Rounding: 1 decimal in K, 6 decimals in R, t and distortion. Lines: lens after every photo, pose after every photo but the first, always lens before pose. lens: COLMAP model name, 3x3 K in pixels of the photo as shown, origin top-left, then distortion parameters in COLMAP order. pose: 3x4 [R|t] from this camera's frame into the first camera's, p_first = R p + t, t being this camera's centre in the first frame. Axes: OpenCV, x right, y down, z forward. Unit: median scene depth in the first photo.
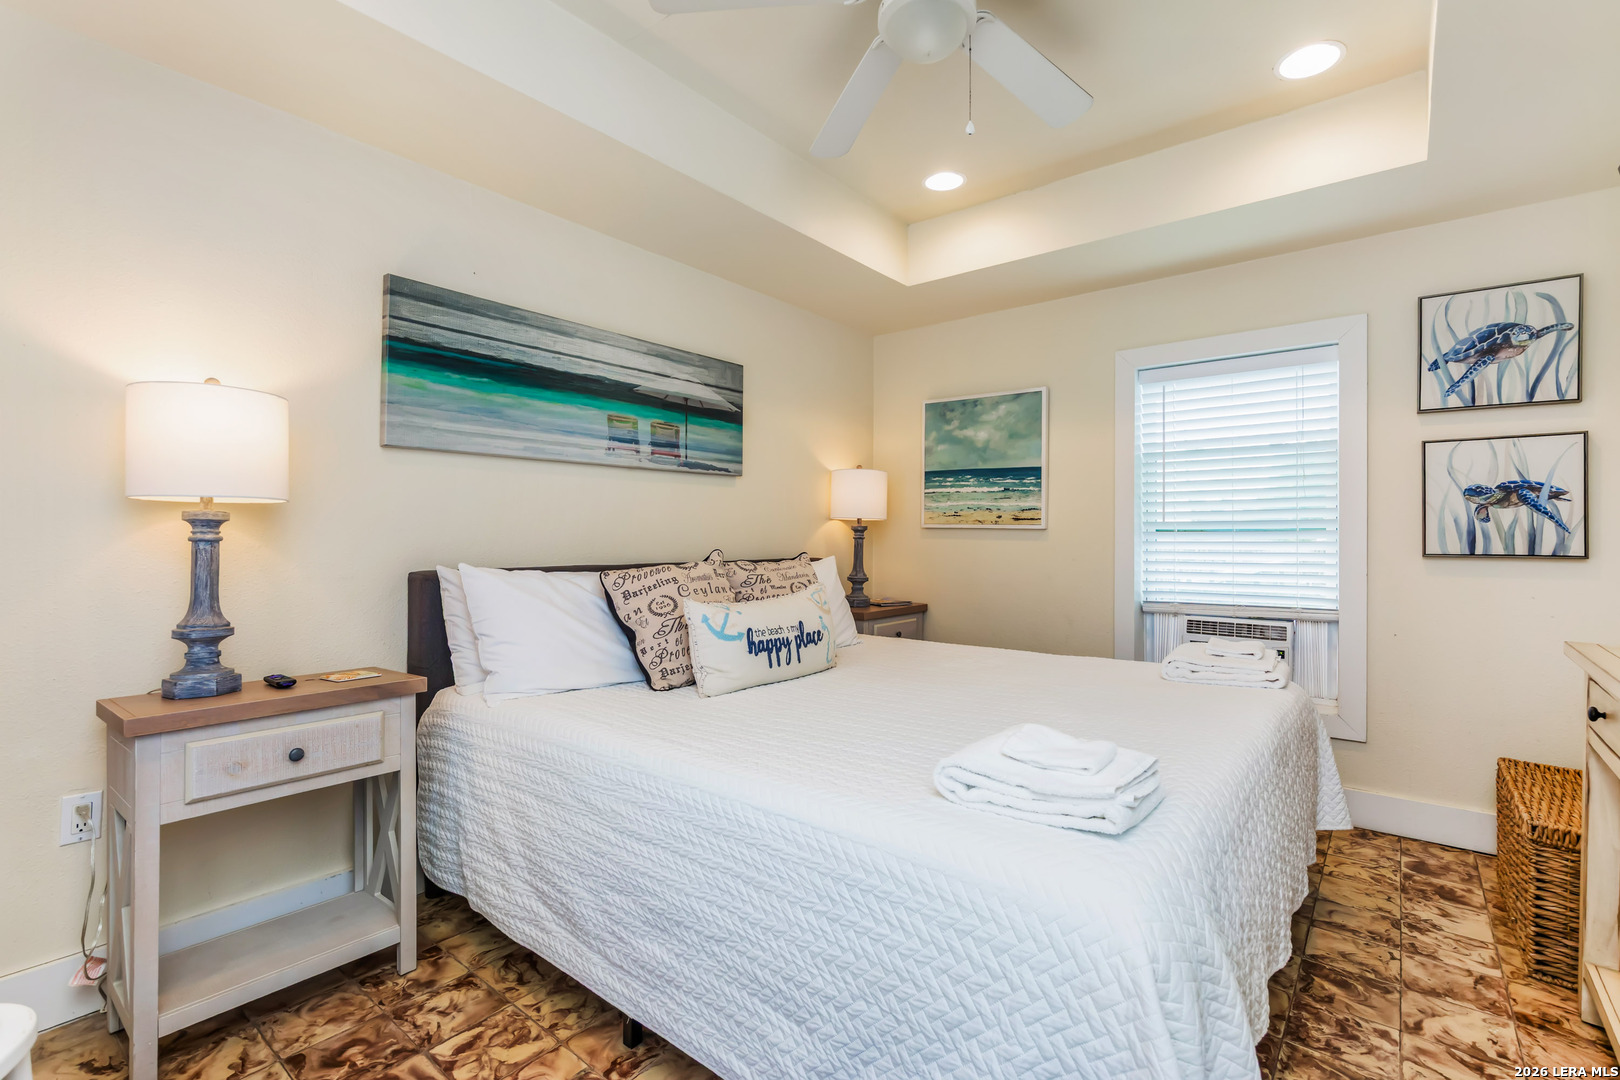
lens RADIAL K [[733.7, 0, 805.6], [0, 733.7, 526.2], [0, 0, 1]] dist [0.000477, -0.000110]
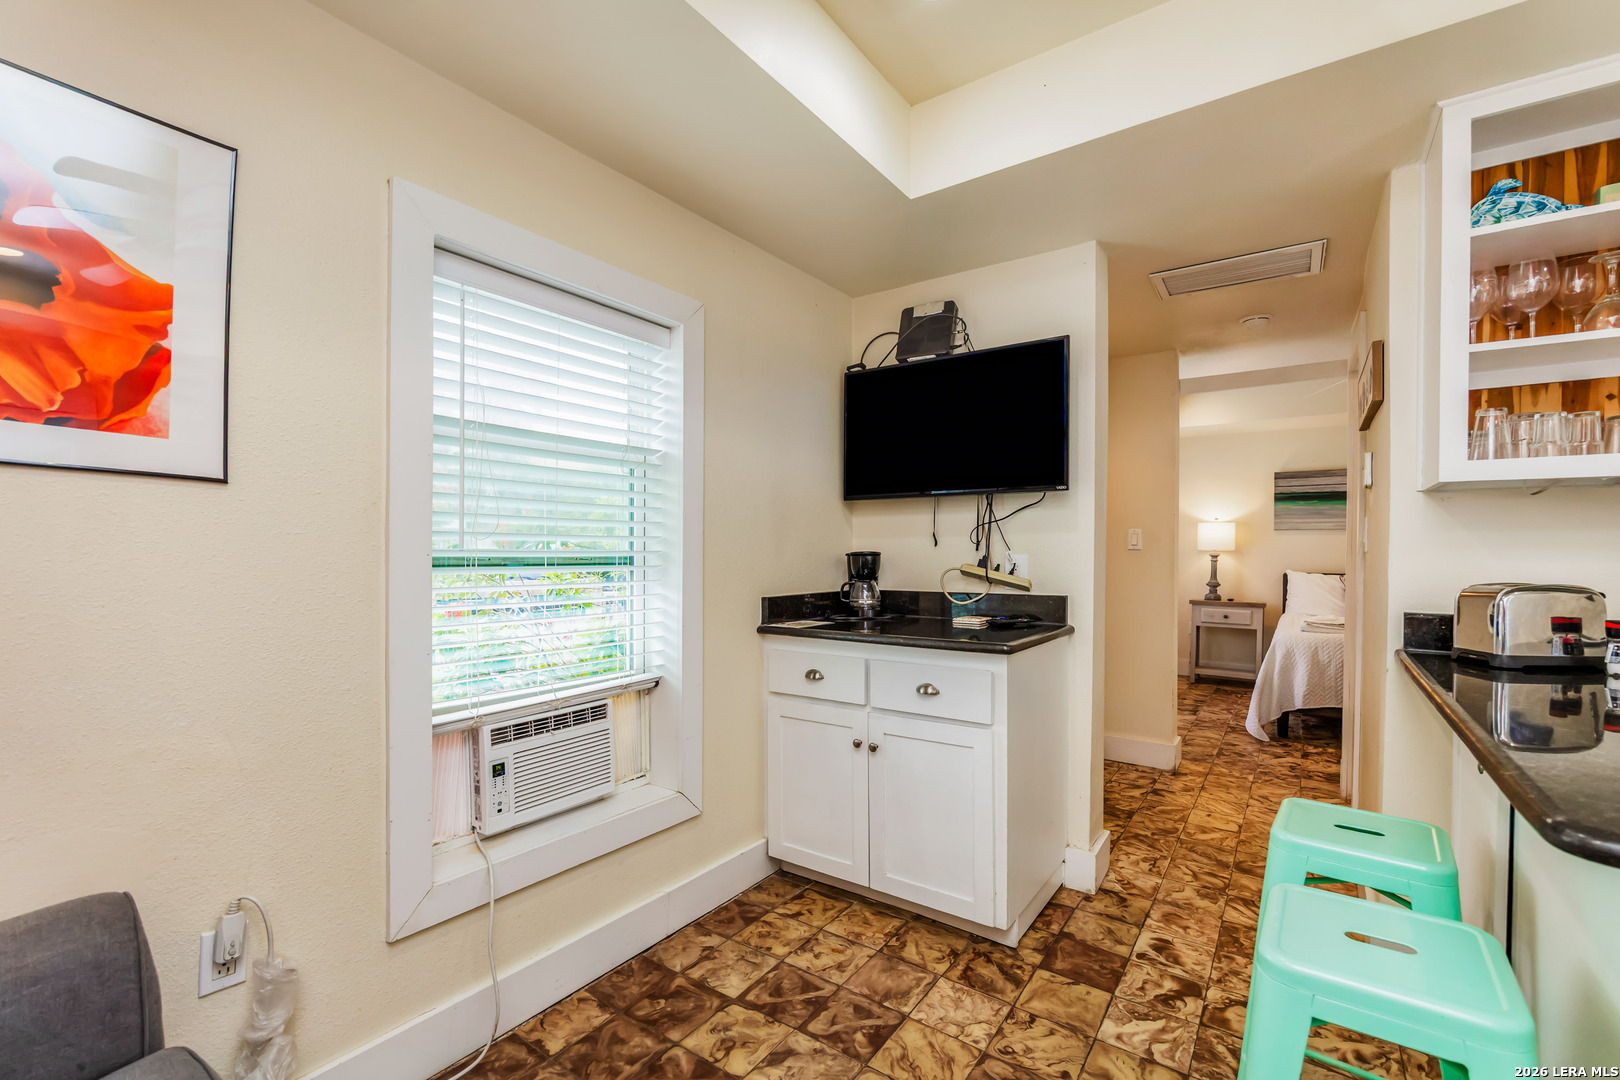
lens RADIAL K [[706.7, 0, 806.9], [0, 706.7, 548.7], [0, 0, 1]] dist [0.000951, 0.000054]
pose [[0.082671, -0.010639, -0.996520, 2.060658], [0.002852, 0.999941, -0.010439, -0.008878], [0.996573, -0.001979, 0.082696, -1.095023]]
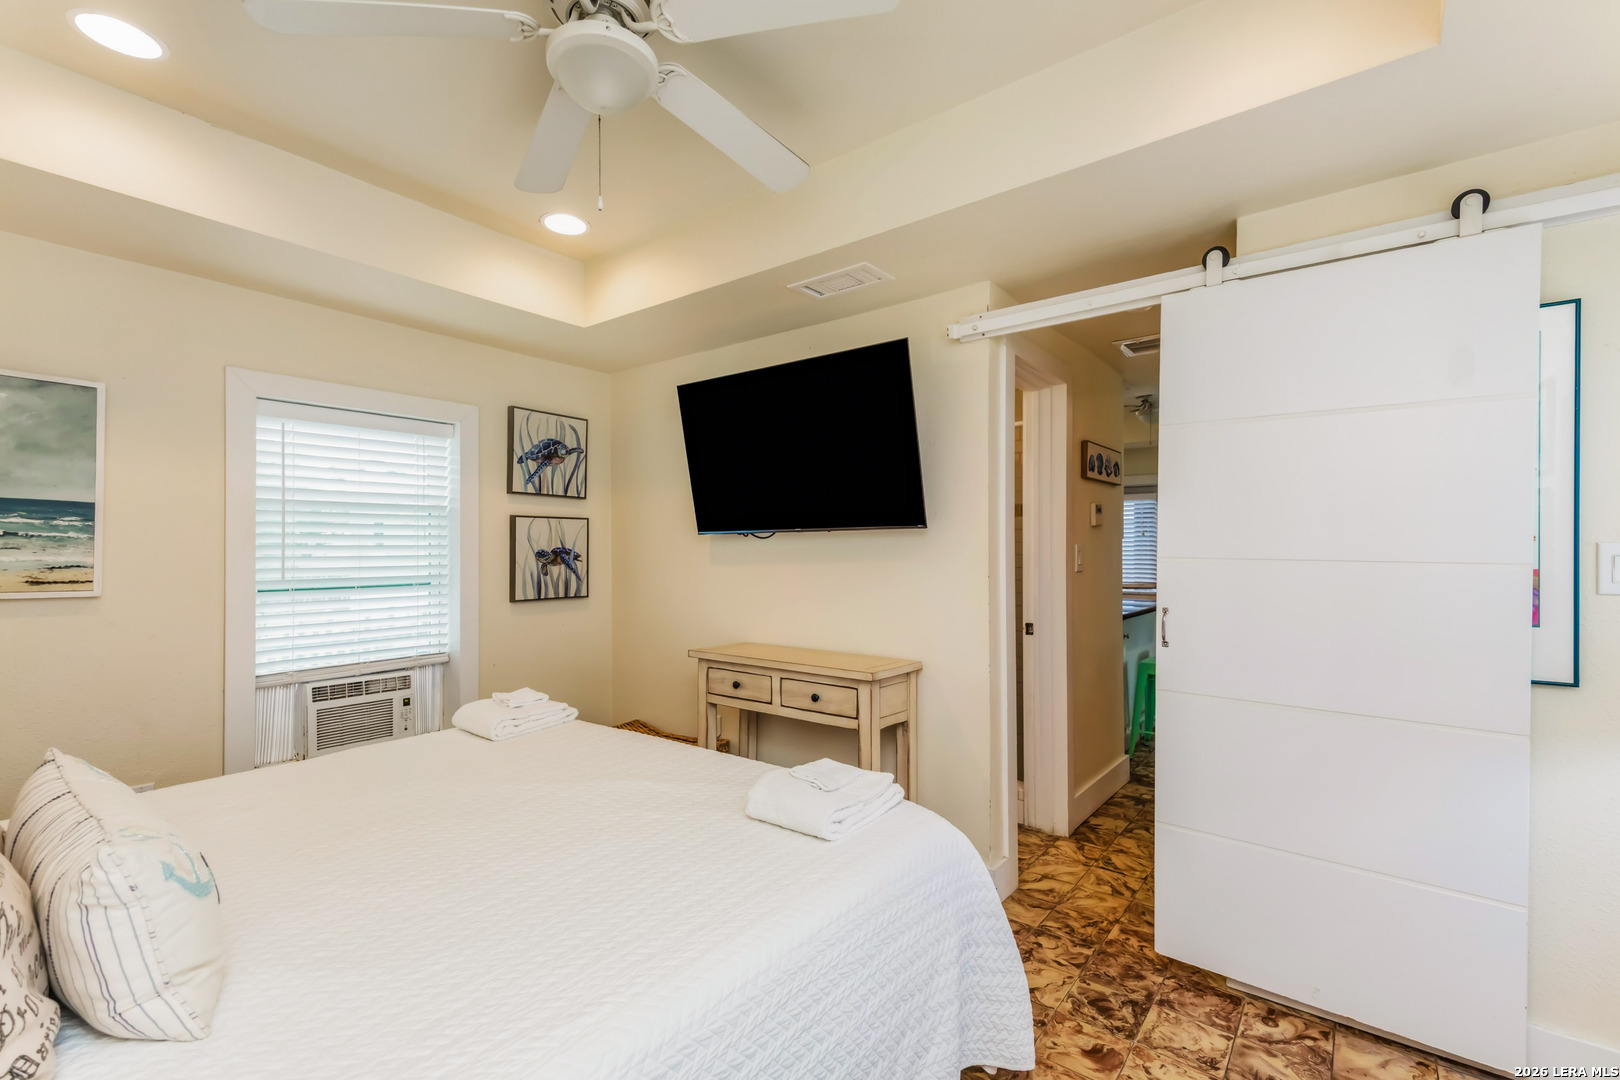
lens RADIAL K [[733.7, 0, 807.7], [0, 733.7, 553.2], [0, 0, 1]] dist [0.000477, -0.000110]
pose [[-0.049217, -0.008264, 0.998754, -0.533460], [-0.006669, 0.999946, 0.007945, -0.064713], [-0.998766, -0.006269, -0.049270, 0.561542]]
